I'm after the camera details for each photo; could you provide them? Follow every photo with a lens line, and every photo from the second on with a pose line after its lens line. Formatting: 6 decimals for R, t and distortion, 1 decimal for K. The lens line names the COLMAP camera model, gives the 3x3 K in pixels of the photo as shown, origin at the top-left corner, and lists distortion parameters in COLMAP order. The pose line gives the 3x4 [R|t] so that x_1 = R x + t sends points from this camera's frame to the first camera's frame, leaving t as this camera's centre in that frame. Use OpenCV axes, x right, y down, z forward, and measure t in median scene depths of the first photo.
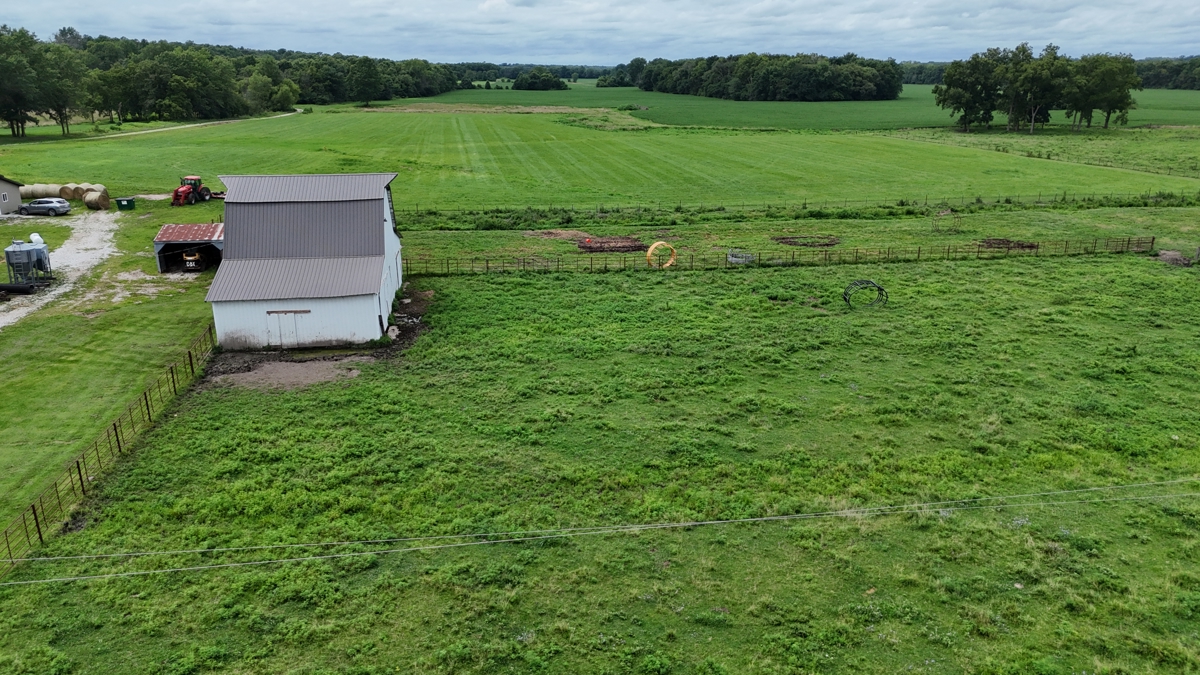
lens RADIAL K [[883.3, 0, 598.4], [0, 883.3, 338.0], [0, 0, 1]] dist [0.077186, -0.069380]
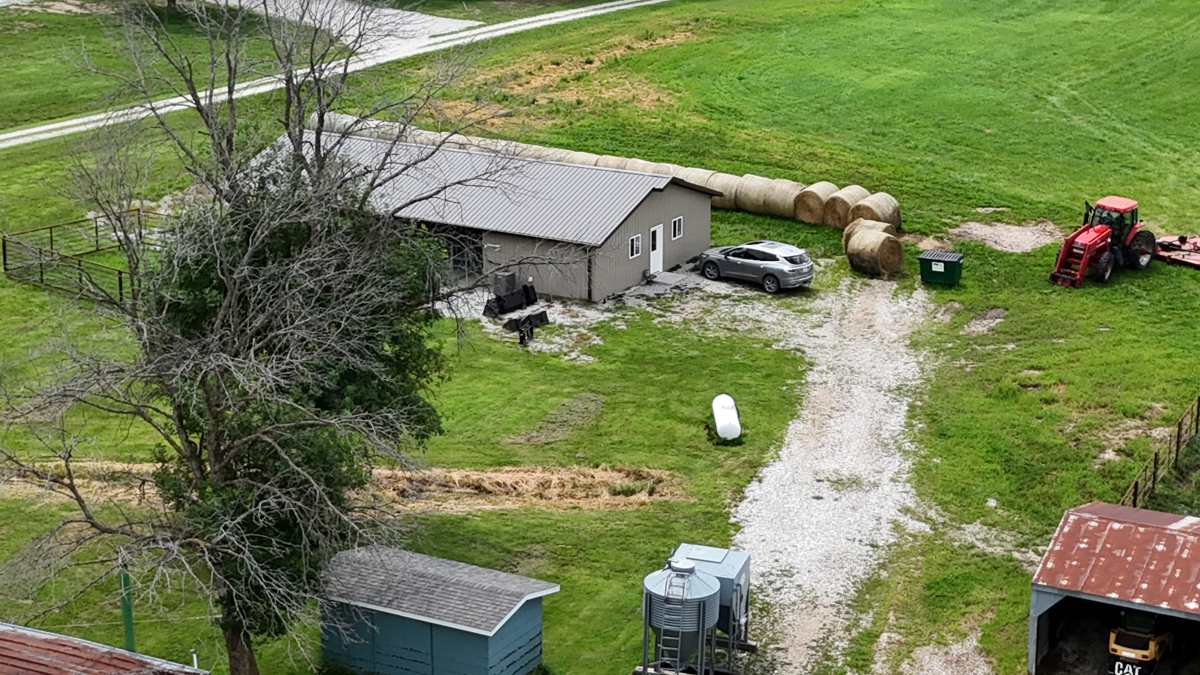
lens RADIAL K [[2067.4, 0, 607.8], [0, 2067.4, 338.2], [0, 0, 1]] dist [0.251104, -1.147161]
pose [[0.815041, 0.166621, -0.554929, -0.211331], [-0.166201, 0.984742, 0.051570, -0.196448], [0.555055, 0.050198, 0.830298, 0.282328]]
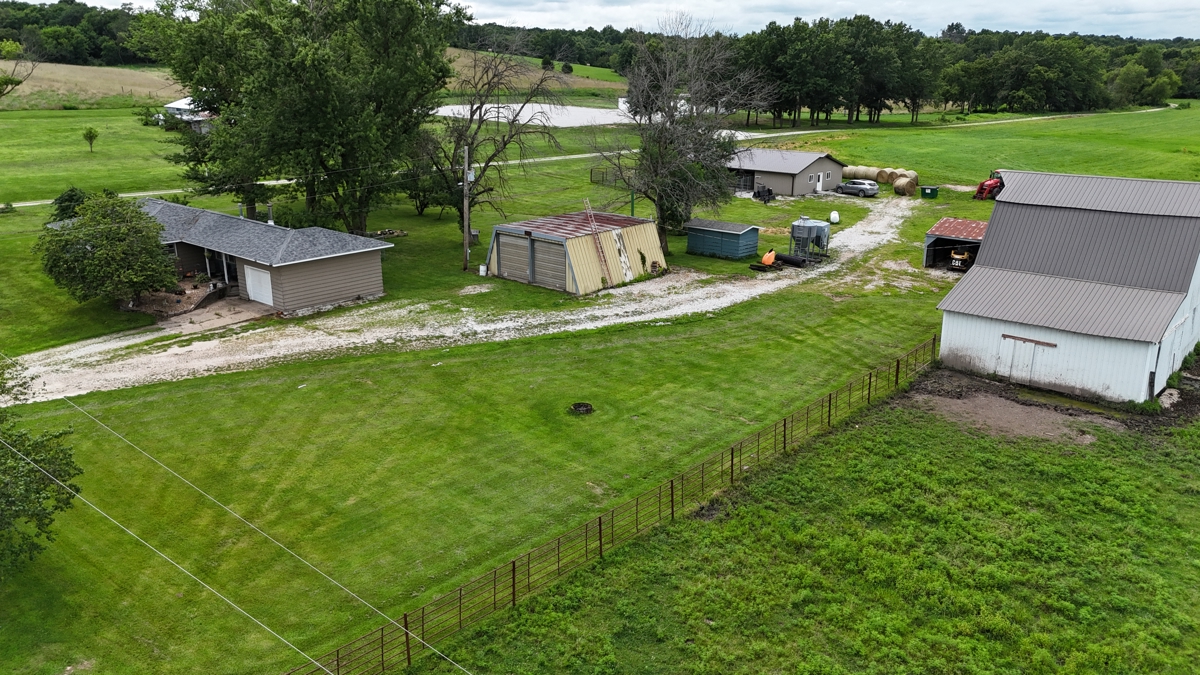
lens RADIAL K [[886.8, 0, 598.8], [0, 886.8, 336.0], [0, 0, 1]] dist [0.074460, -0.071311]
pose [[0.641849, 0.223346, -0.733585, 0.001960], [-0.220730, 0.969967, 0.102187, -0.021721], [0.734376, 0.096335, 0.671872, 0.111402]]
